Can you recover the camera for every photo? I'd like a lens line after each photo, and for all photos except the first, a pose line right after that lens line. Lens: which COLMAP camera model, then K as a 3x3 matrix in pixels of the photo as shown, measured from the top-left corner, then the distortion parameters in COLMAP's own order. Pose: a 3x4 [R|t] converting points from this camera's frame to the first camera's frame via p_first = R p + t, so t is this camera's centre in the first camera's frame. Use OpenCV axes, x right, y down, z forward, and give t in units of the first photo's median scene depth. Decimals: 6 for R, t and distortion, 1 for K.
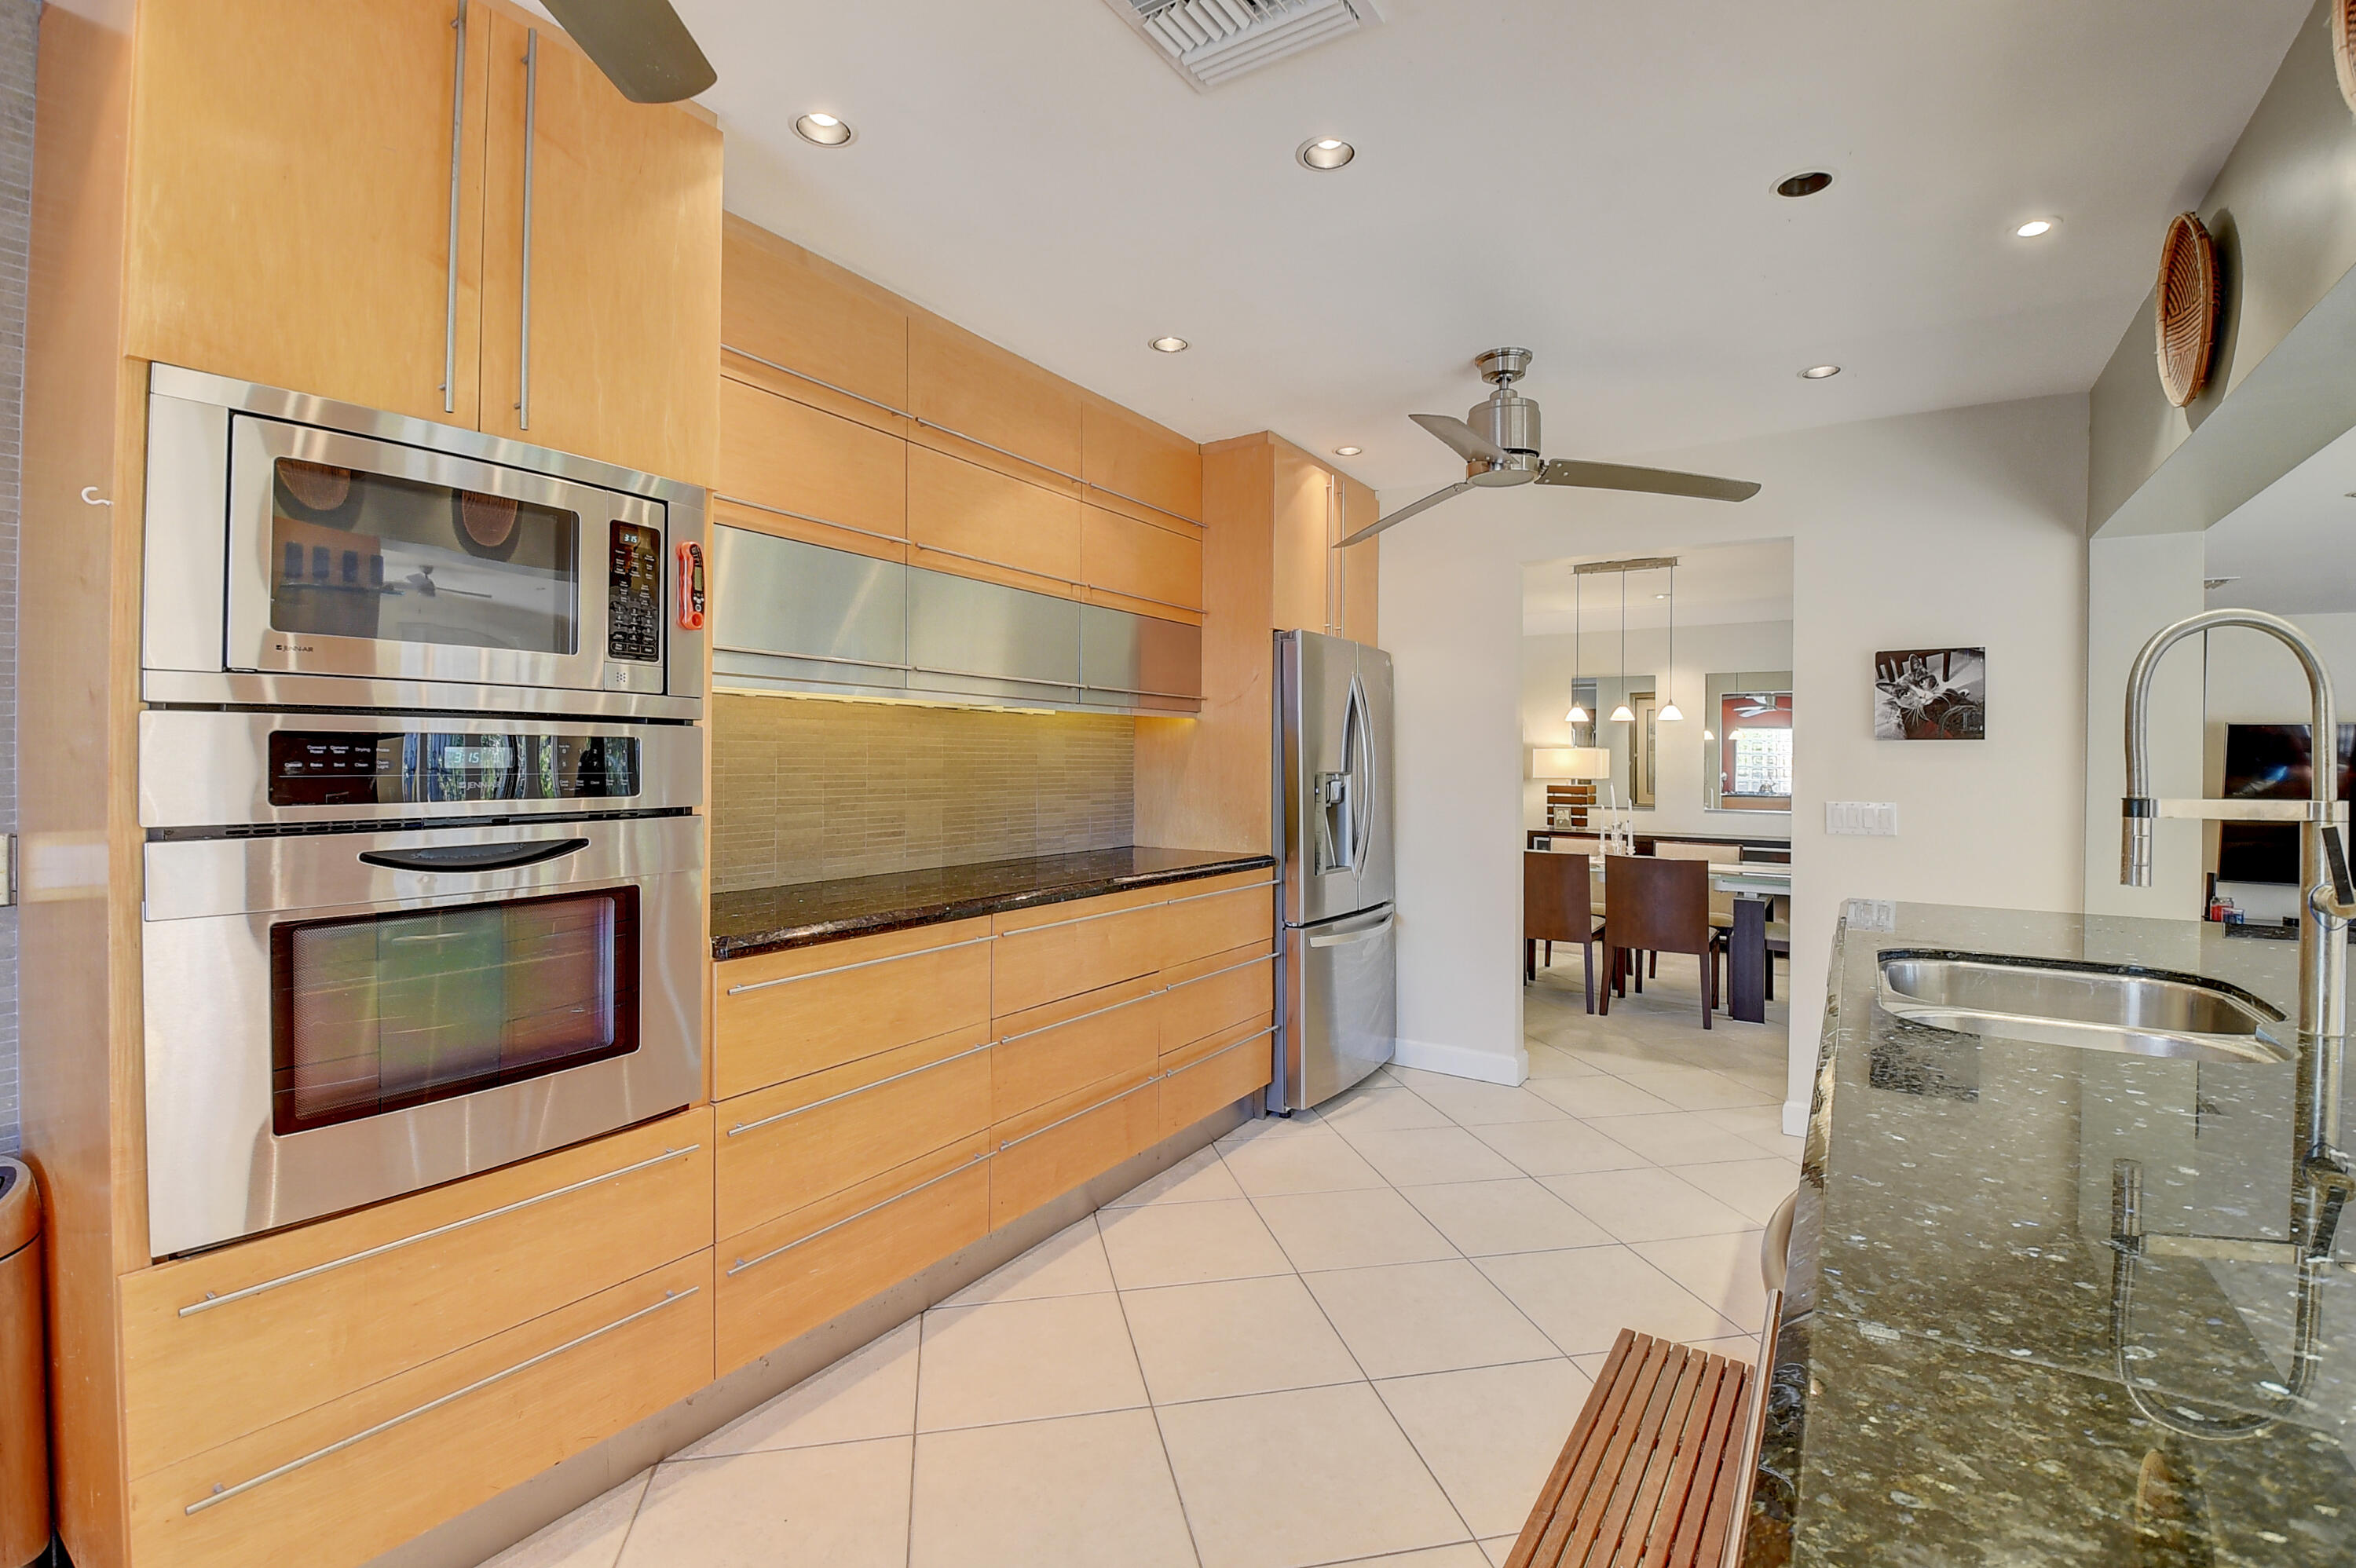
lens RADIAL K [[1038.9, 0, 1171.9], [0, 1038.9, 755.2], [0, 0, 1]] dist [0.014721, -0.028379]
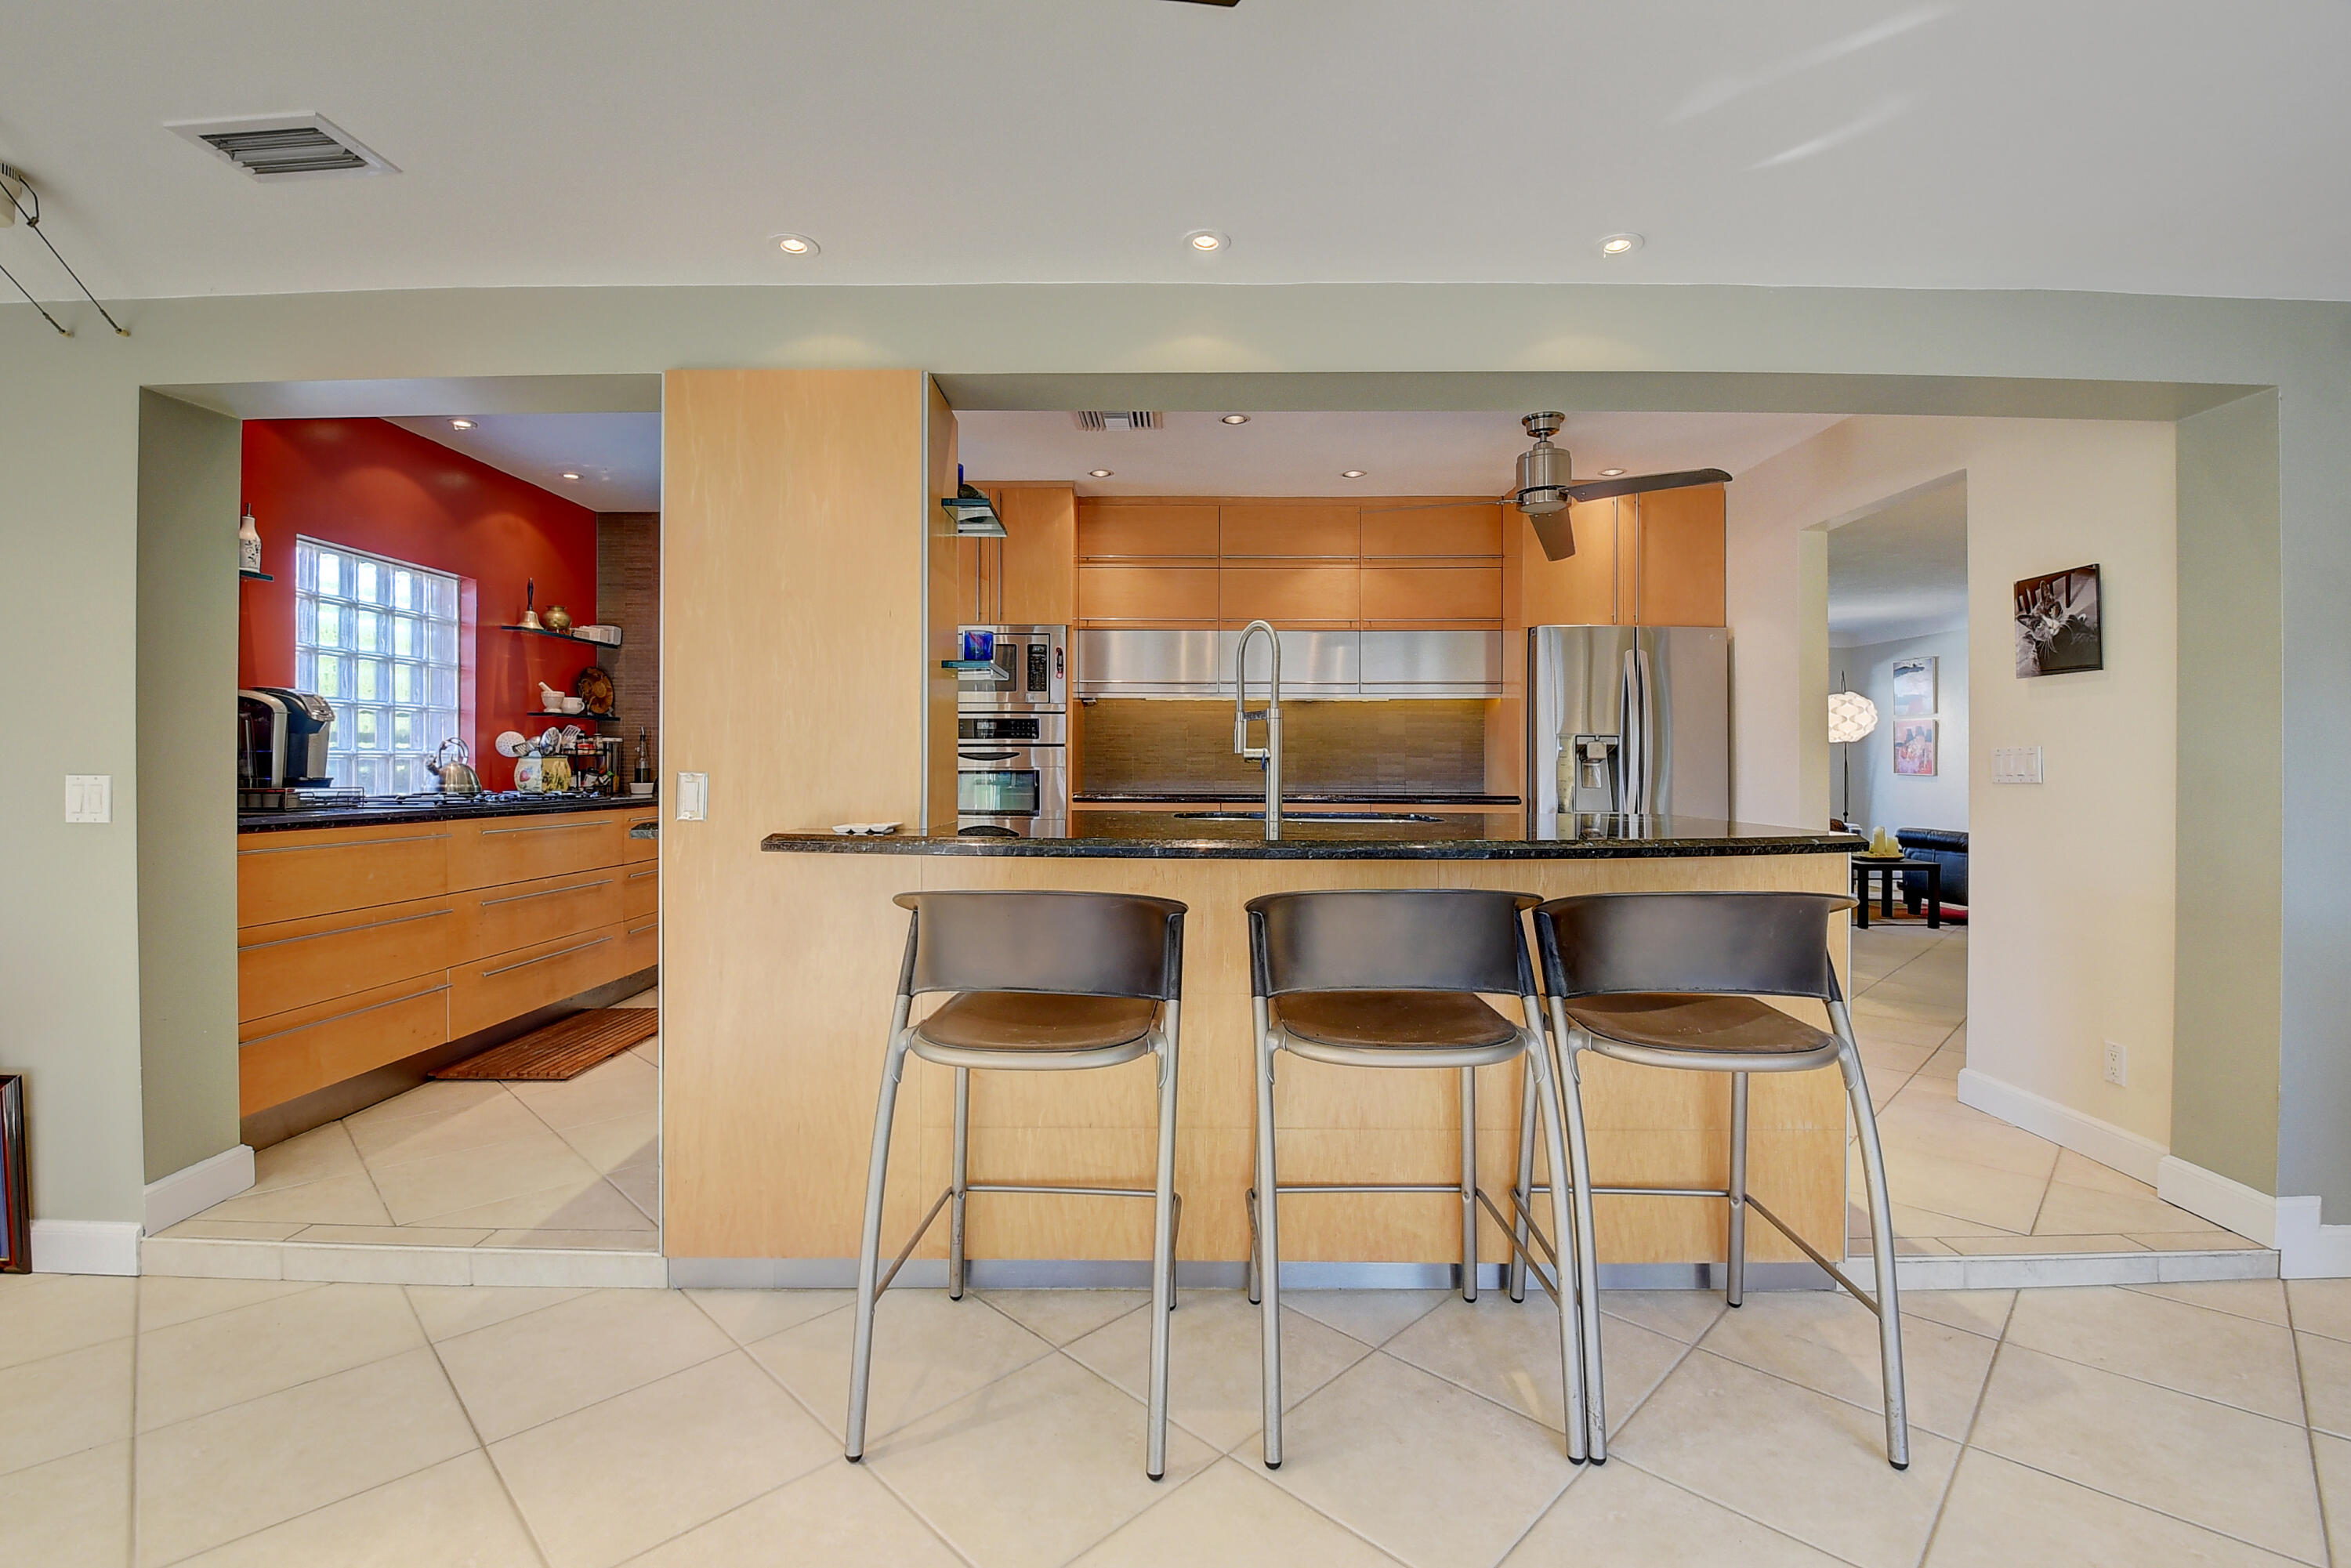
lens RADIAL K [[1036.7, 0, 1169.4], [0, 1036.7, 755.2], [0, 0, 1]] dist [0.014721, -0.028379]
pose [[0.540715, -0.012743, -0.841109, 1.166656], [0.005398, 0.999917, -0.011679, 0.066964], [0.841188, 0.001774, 0.540739, -0.132433]]
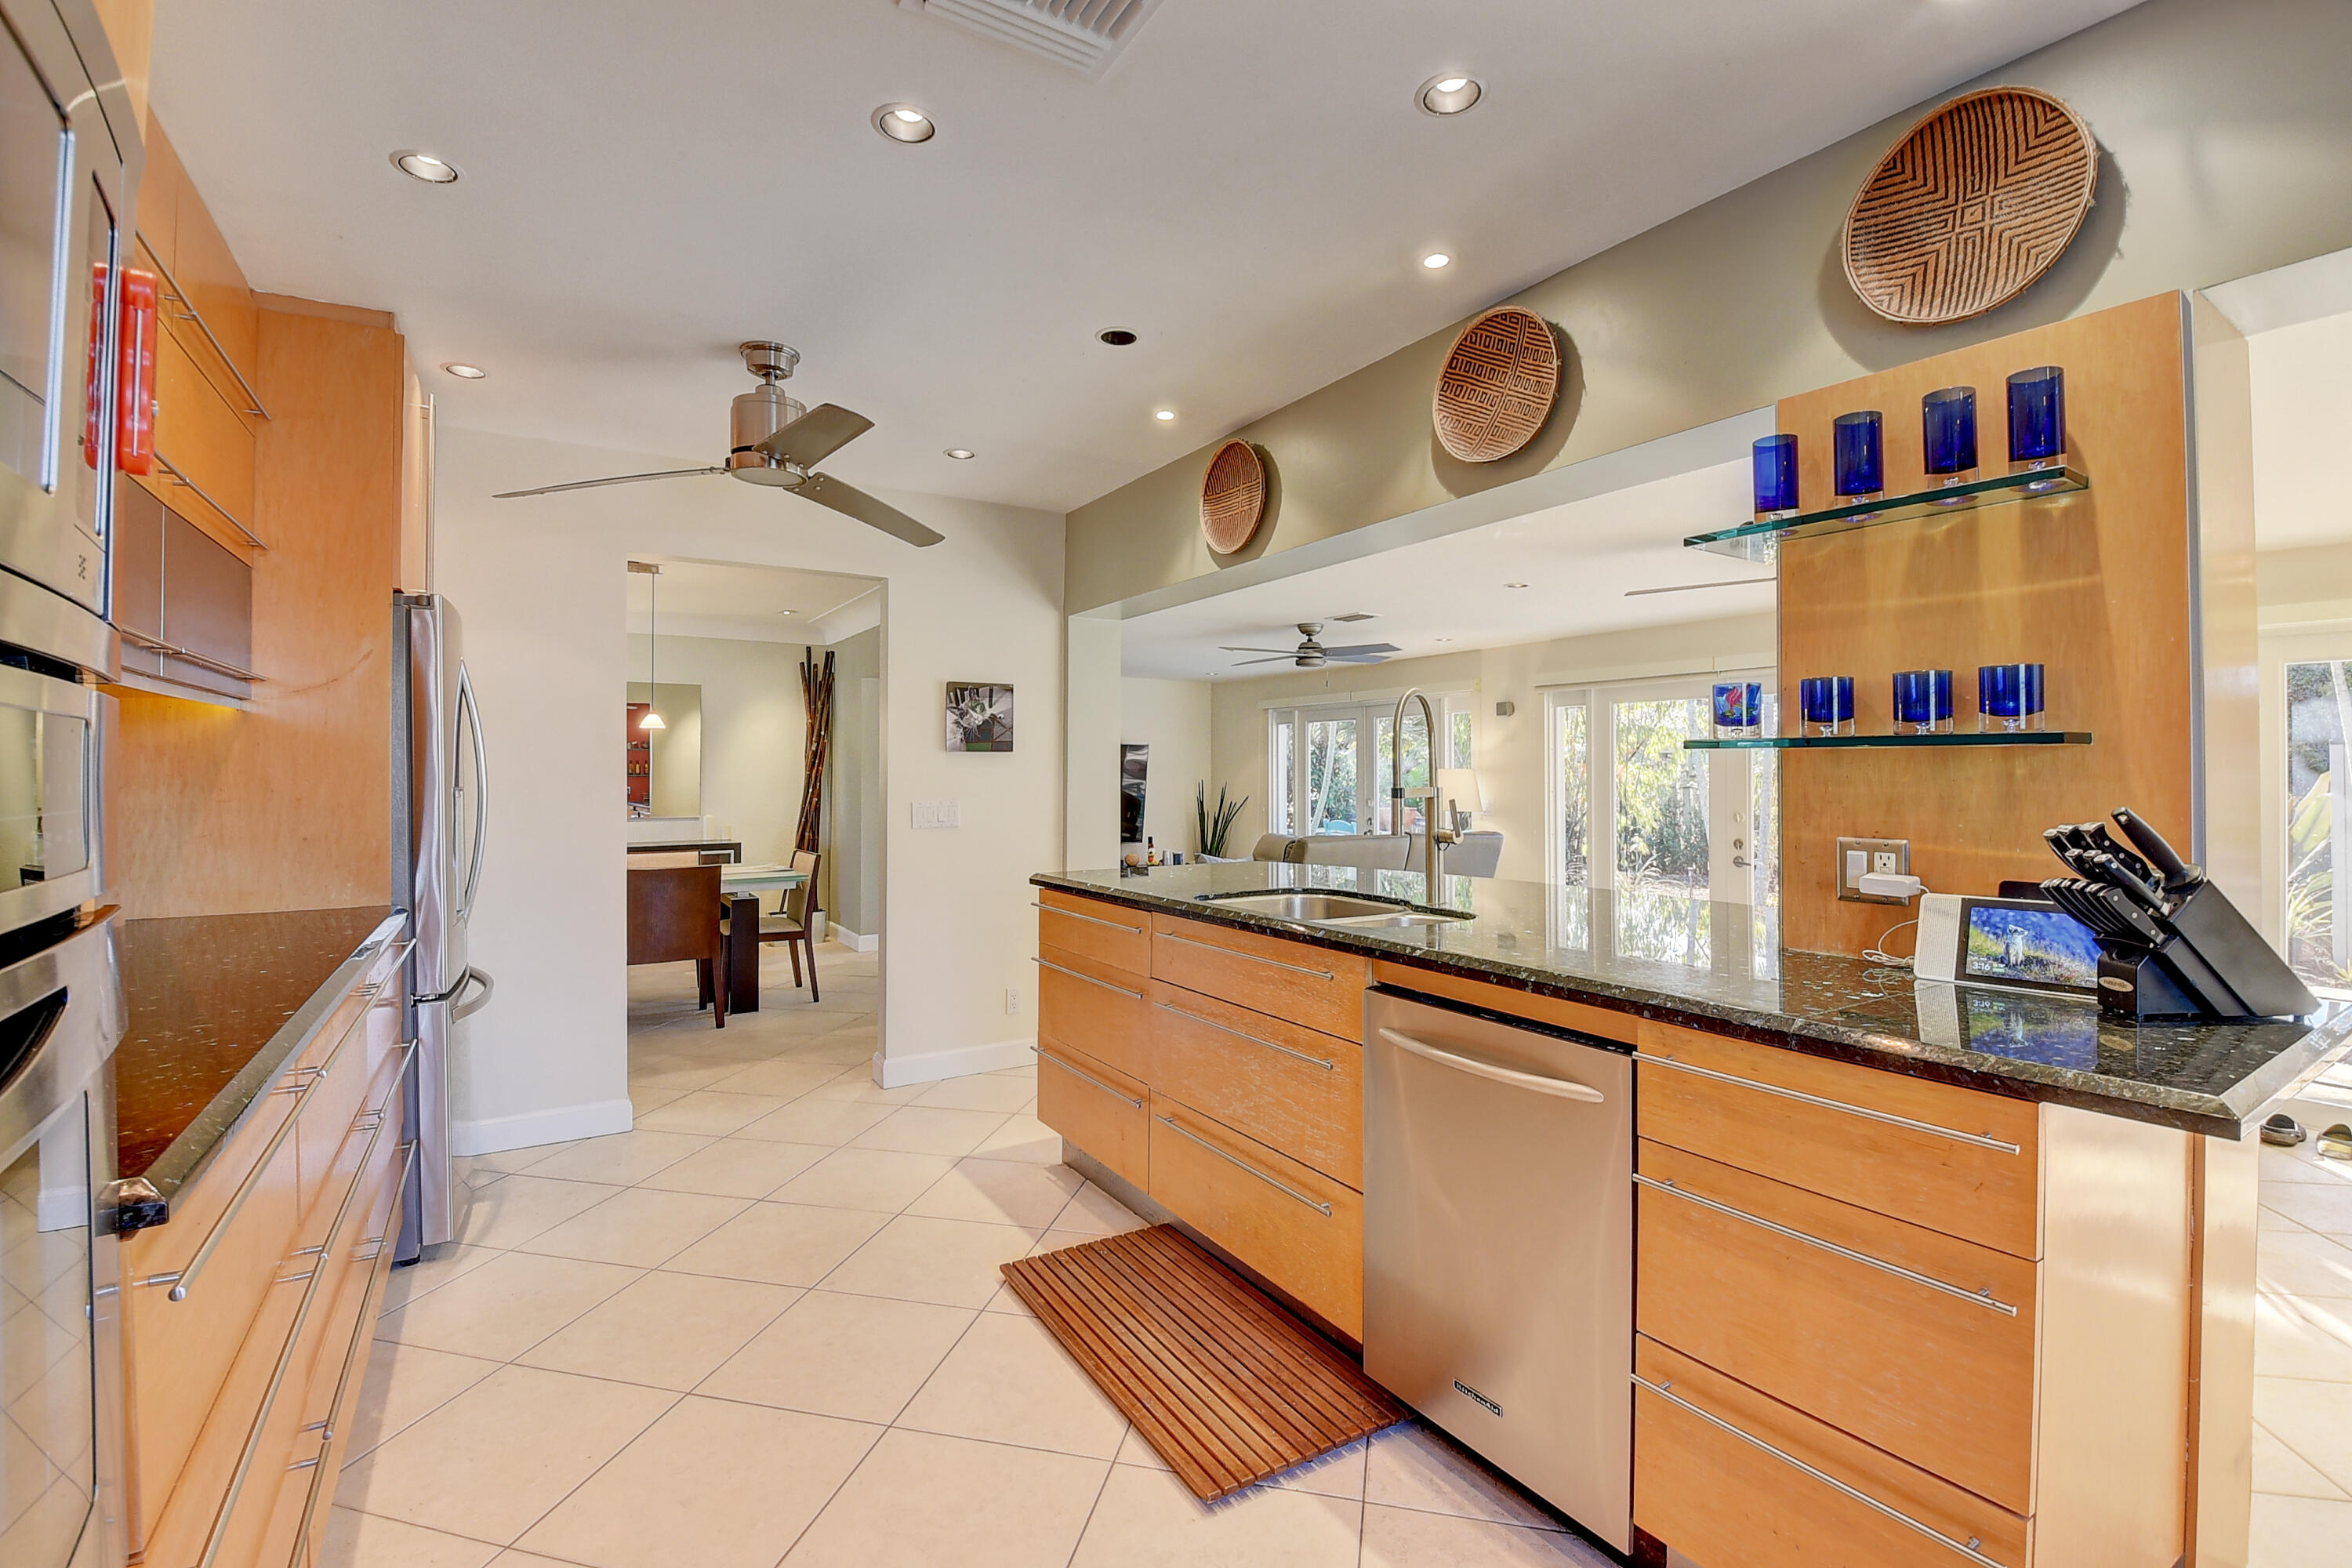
lens RADIAL K [[1037.2, 0, 1169.9], [0, 1037.2, 755.2], [0, 0, 1]] dist [0.014721, -0.028379]
pose [[0.414489, 0.004750, 0.910042, -0.398590], [0.001491, 0.999981, -0.005898, -0.002712], [-0.910053, 0.003801, 0.414474, 0.264055]]
